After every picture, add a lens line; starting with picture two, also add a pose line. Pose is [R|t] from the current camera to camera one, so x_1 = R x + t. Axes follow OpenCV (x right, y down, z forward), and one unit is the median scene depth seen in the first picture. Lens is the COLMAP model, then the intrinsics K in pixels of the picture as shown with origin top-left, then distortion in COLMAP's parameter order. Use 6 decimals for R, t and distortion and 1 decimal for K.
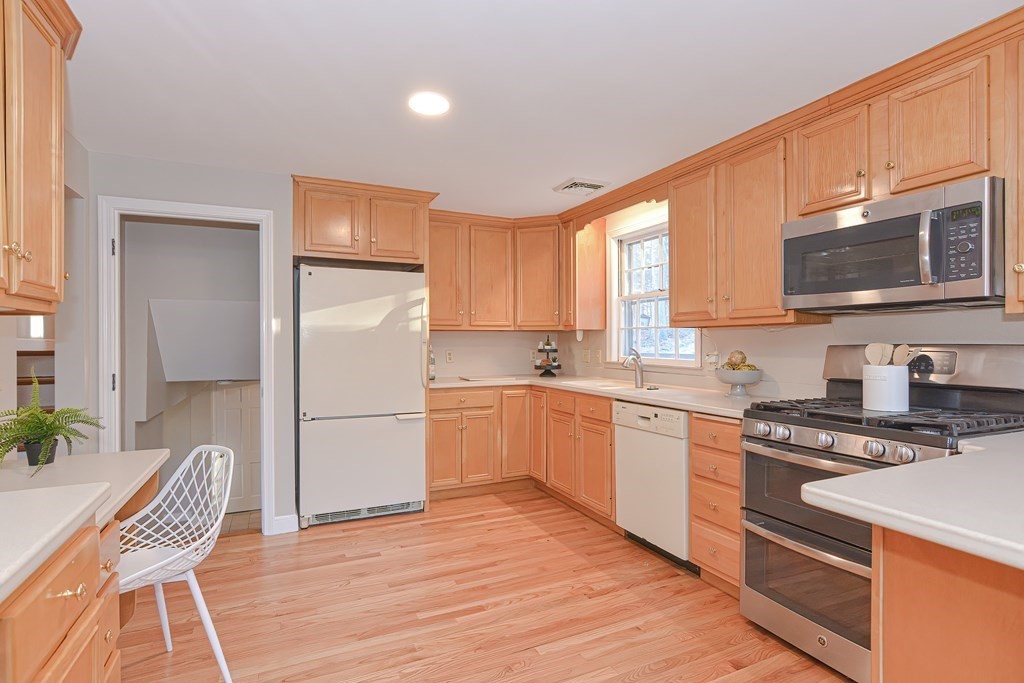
lens RADIAL K [[503.0, 0, 510.7], [0, 503.0, 338.6], [0, 0, 1]] dist [-0.002442, 0.000190]
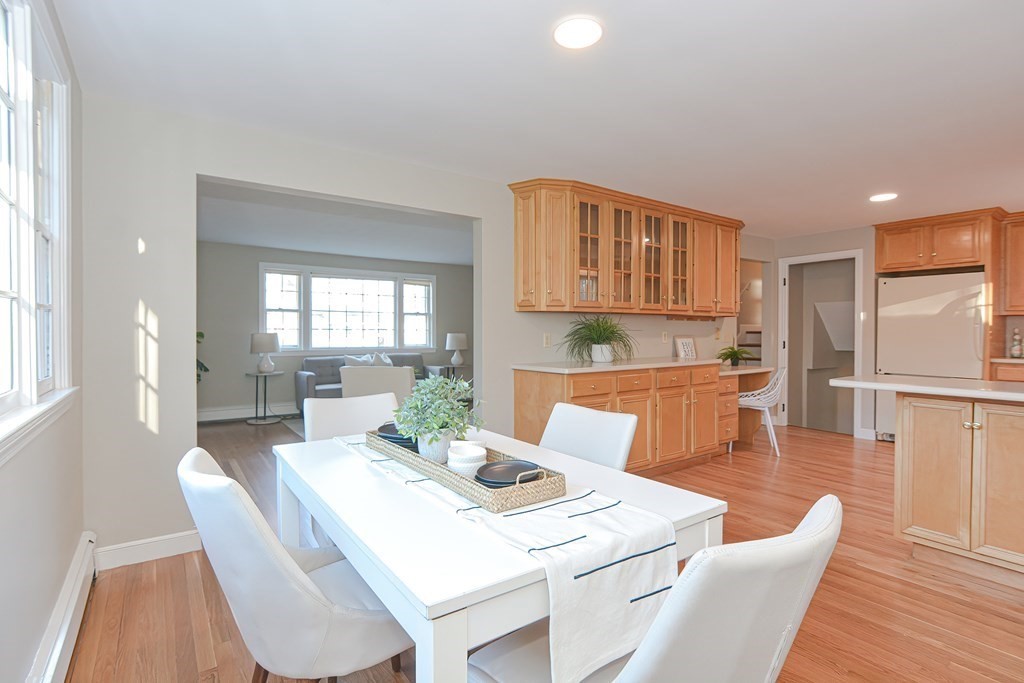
lens RADIAL K [[503.0, 0, 510.7], [0, 503.0, 338.6], [0, 0, 1]] dist [-0.002442, 0.000190]
pose [[0.177244, 0.015961, -0.984037, 0.896392], [0.002350, 0.999859, 0.016641, 0.016846], [0.984164, -0.005262, 0.177182, -0.426075]]
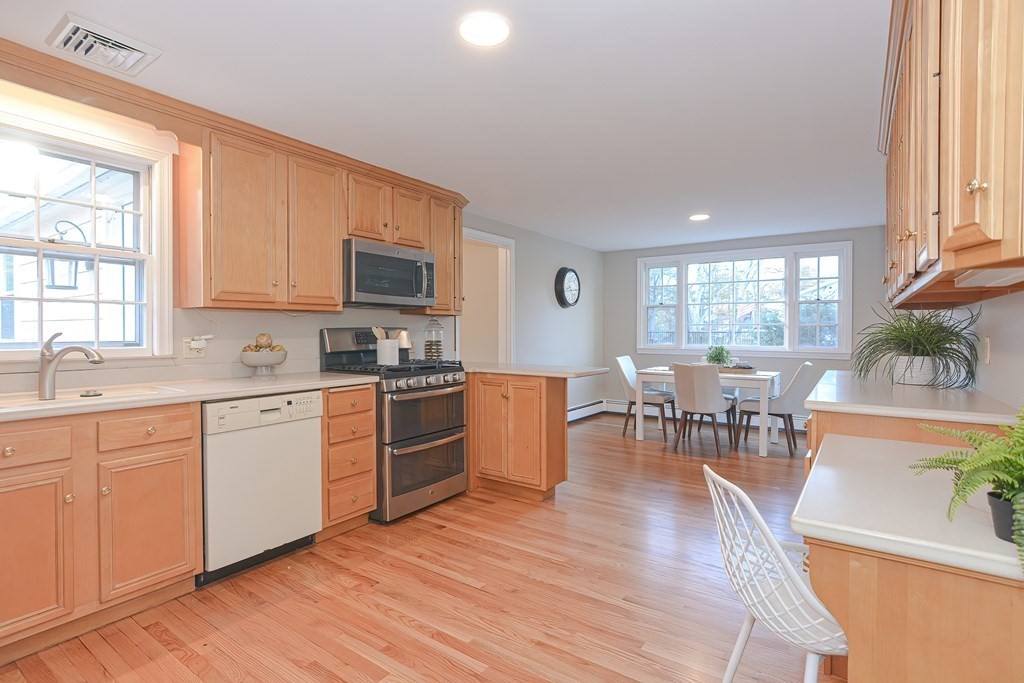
lens RADIAL K [[503.0, 0, 510.7], [0, 503.0, 338.6], [0, 0, 1]] dist [-0.002442, 0.000190]
pose [[-0.503236, -0.008742, 0.864105, -0.558251], [-0.004889, 0.999962, 0.007269, 0.020118], [-0.864135, -0.000567, -0.503259, 0.865600]]
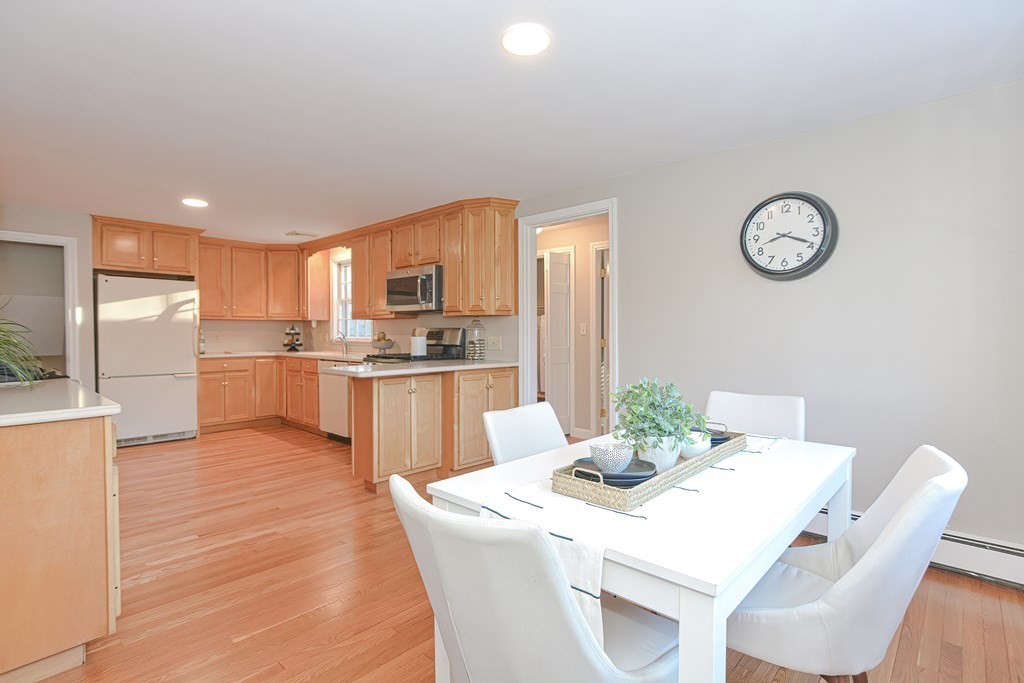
lens RADIAL K [[503.0, 0, 510.7], [0, 503.0, 338.6], [0, 0, 1]] dist [-0.002442, 0.000190]
pose [[0.928962, -0.002841, 0.370163, 0.154104], [-0.004587, 0.999805, 0.019185, 0.008337], [-0.370146, -0.019520, 0.928769, -0.777755]]
